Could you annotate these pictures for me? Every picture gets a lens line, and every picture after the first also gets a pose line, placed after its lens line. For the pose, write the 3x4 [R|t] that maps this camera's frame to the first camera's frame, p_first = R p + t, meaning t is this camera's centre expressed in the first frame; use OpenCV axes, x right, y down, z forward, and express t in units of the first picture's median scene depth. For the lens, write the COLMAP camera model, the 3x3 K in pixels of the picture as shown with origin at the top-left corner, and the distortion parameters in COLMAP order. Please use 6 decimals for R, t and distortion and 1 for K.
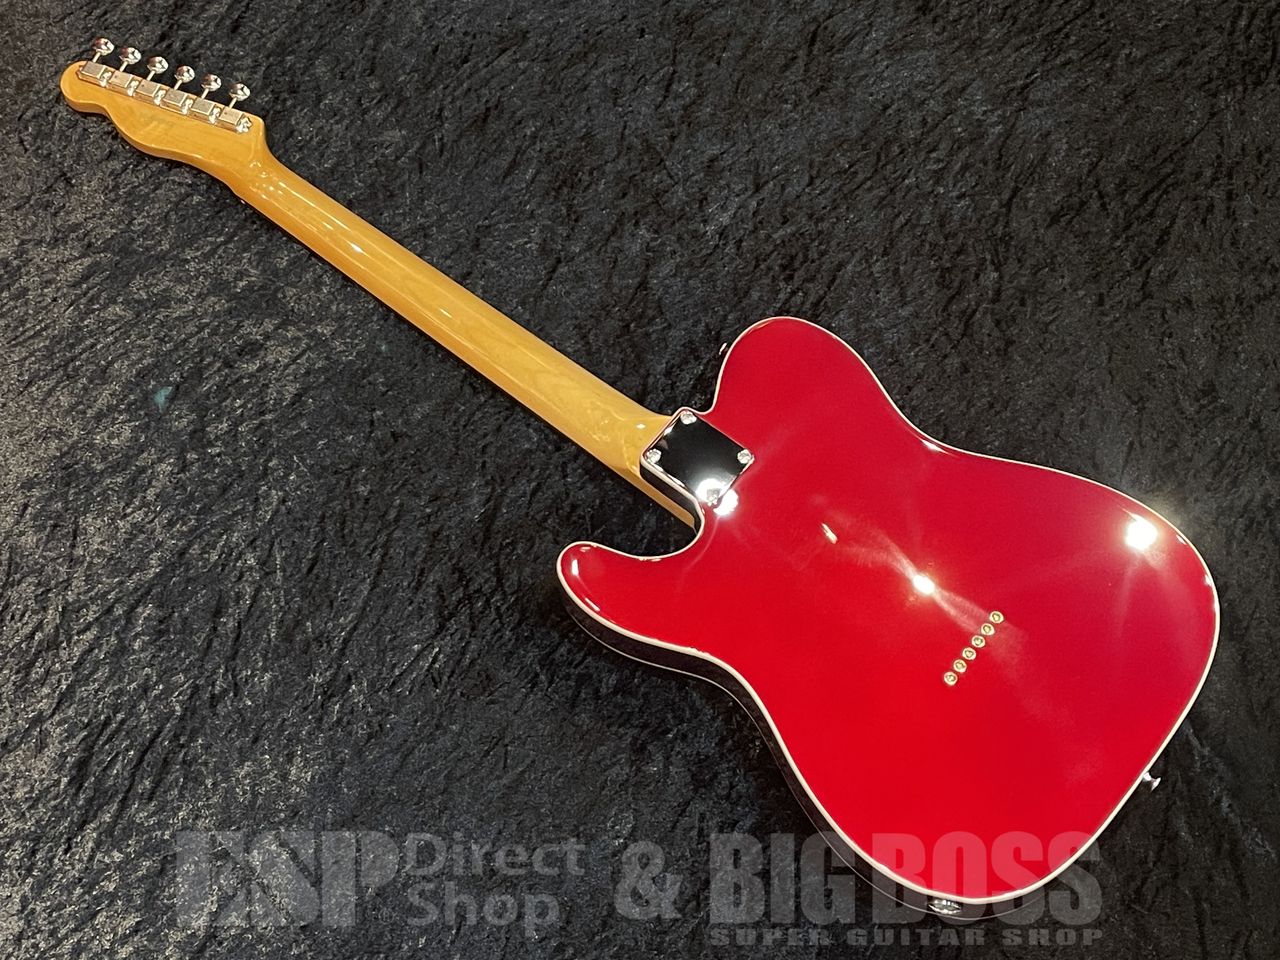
lens RADIAL K [[2020.4, 0, 635.6], [0, 2020.4, 471.7], [0, 0, 1]] dist [0.100105, 0.000000]
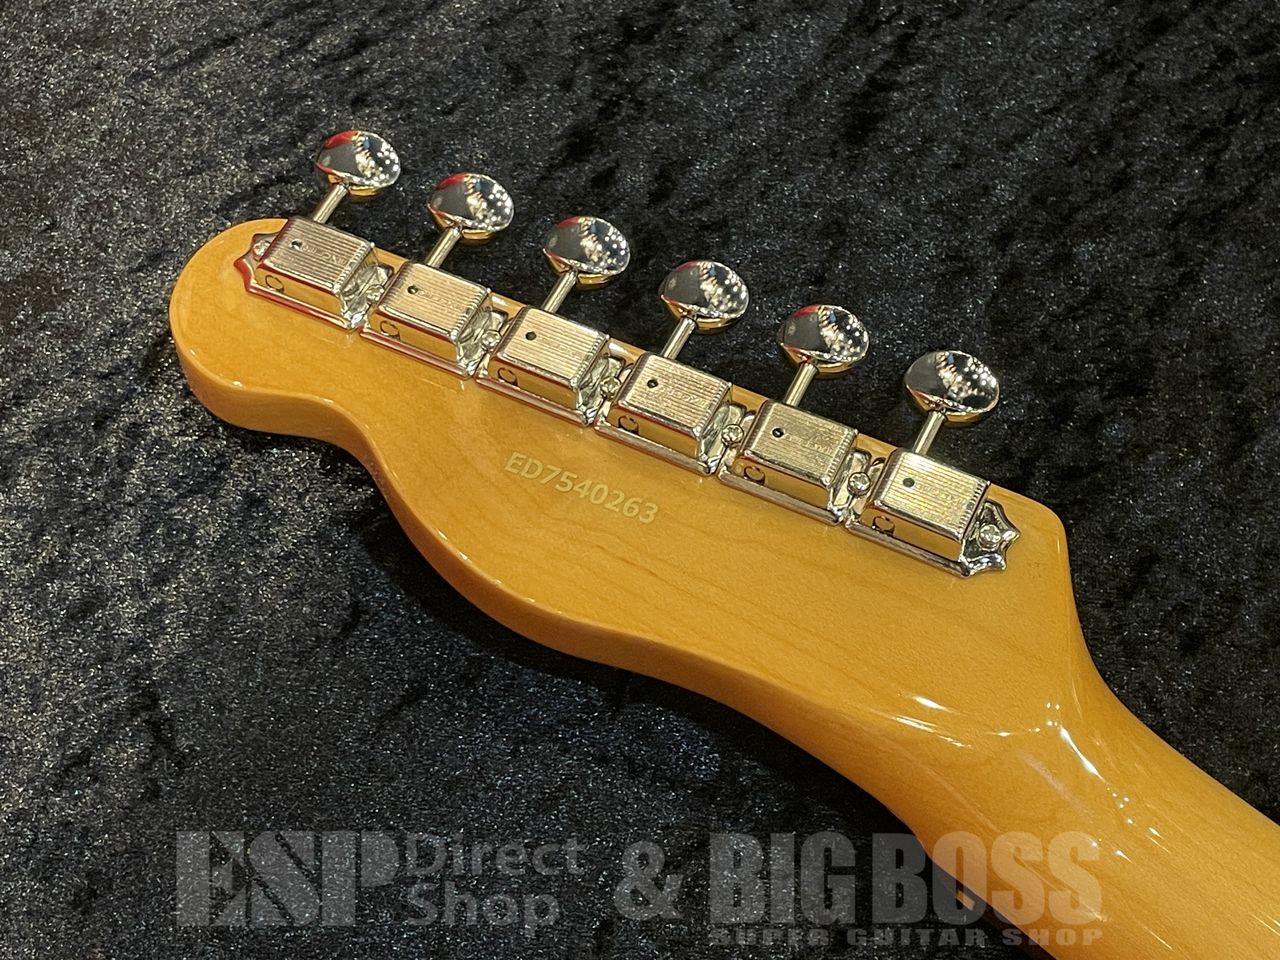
lens RADIAL K [[2020.4, 0, 642.3], [0, 2020.4, 484.3], [0, 0, 1]] dist [0.100105, 0.000000]
pose [[0.997970, 0.061839, -0.015207, -0.233893], [-0.063056, 0.992971, -0.100158, -0.157184], [0.008906, 0.100914, 0.994855, 0.810159]]
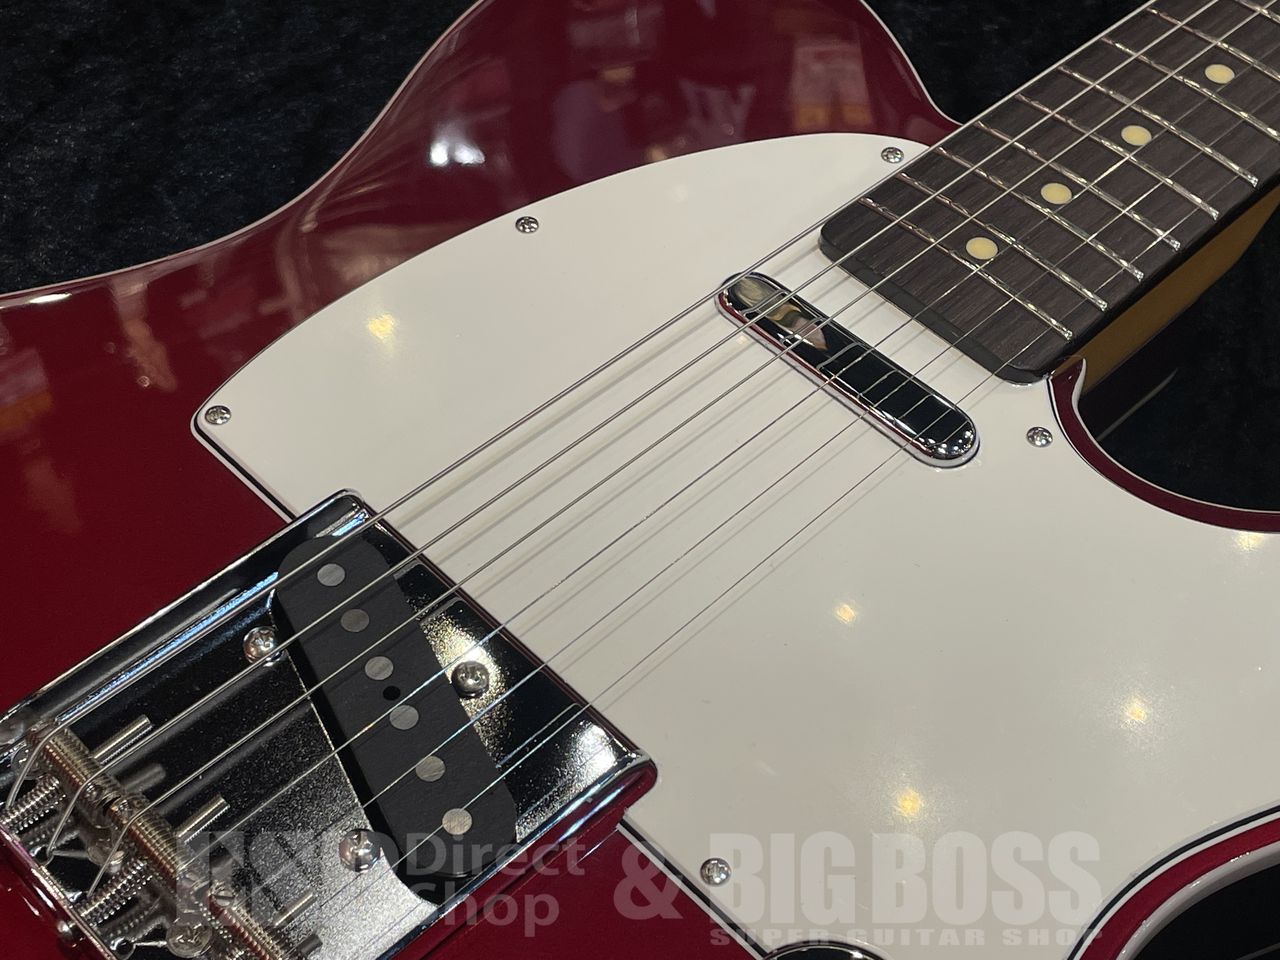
lens RADIAL K [[2020.4, 0, 637.8], [0, 2020.4, 470.0], [0, 0, 1]] dist [0.100105, 0.000000]
pose [[0.946532, -0.156427, 0.282150, -0.163343], [0.235899, 0.932185, -0.274560, 0.052452], [-0.220067, 0.326439, 0.919243, 0.708569]]
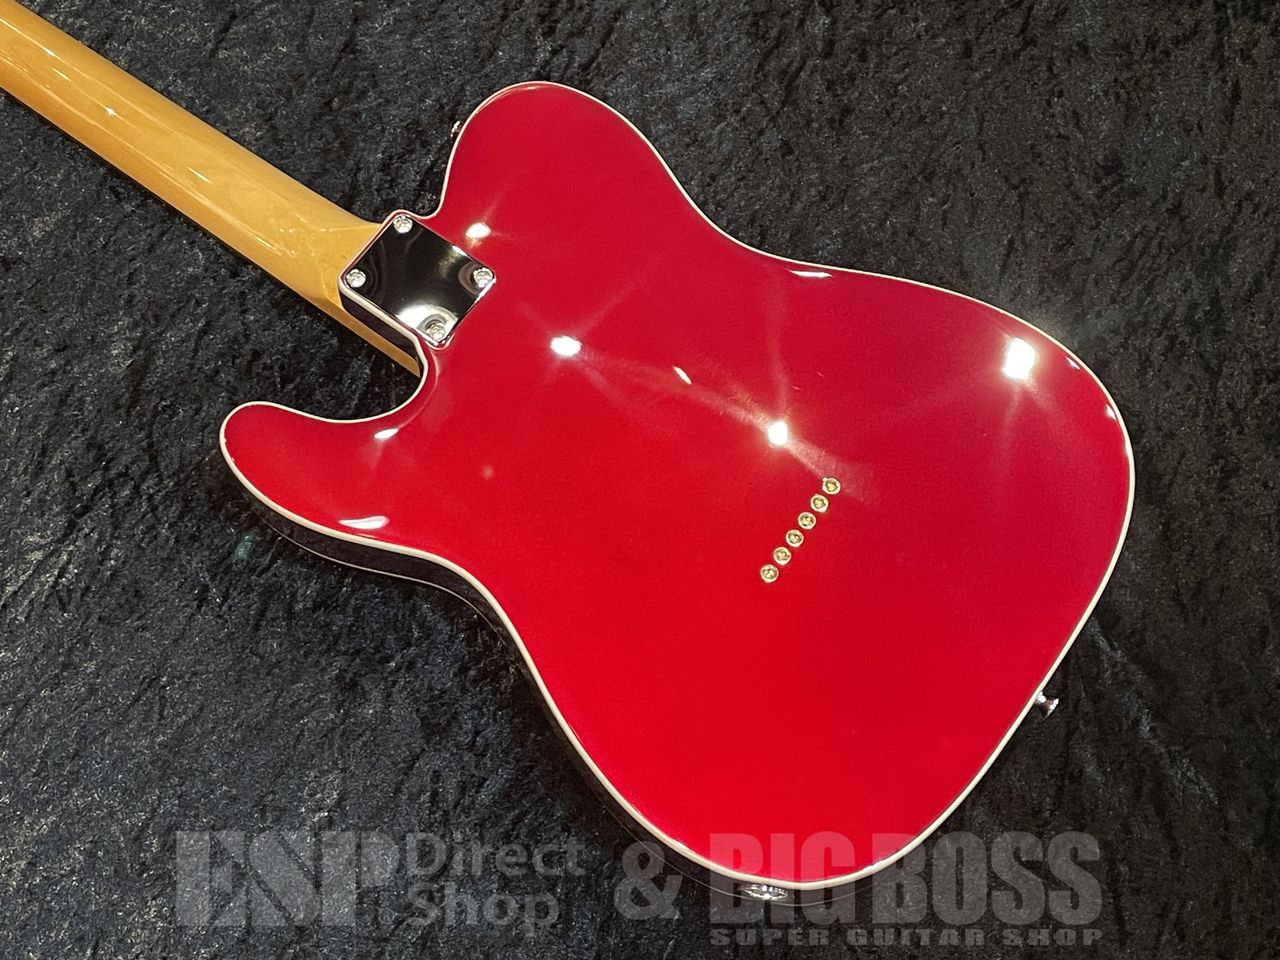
lens RADIAL K [[2020.4, 0, 624.9], [0, 2020.4, 453.4], [0, 0, 1]] dist [0.100105, 0.000000]
pose [[0.998153, -0.036032, 0.048908, 0.061928], [0.032761, 0.997274, 0.066112, 0.009004], [-0.051157, -0.064388, 0.996613, 0.254648]]
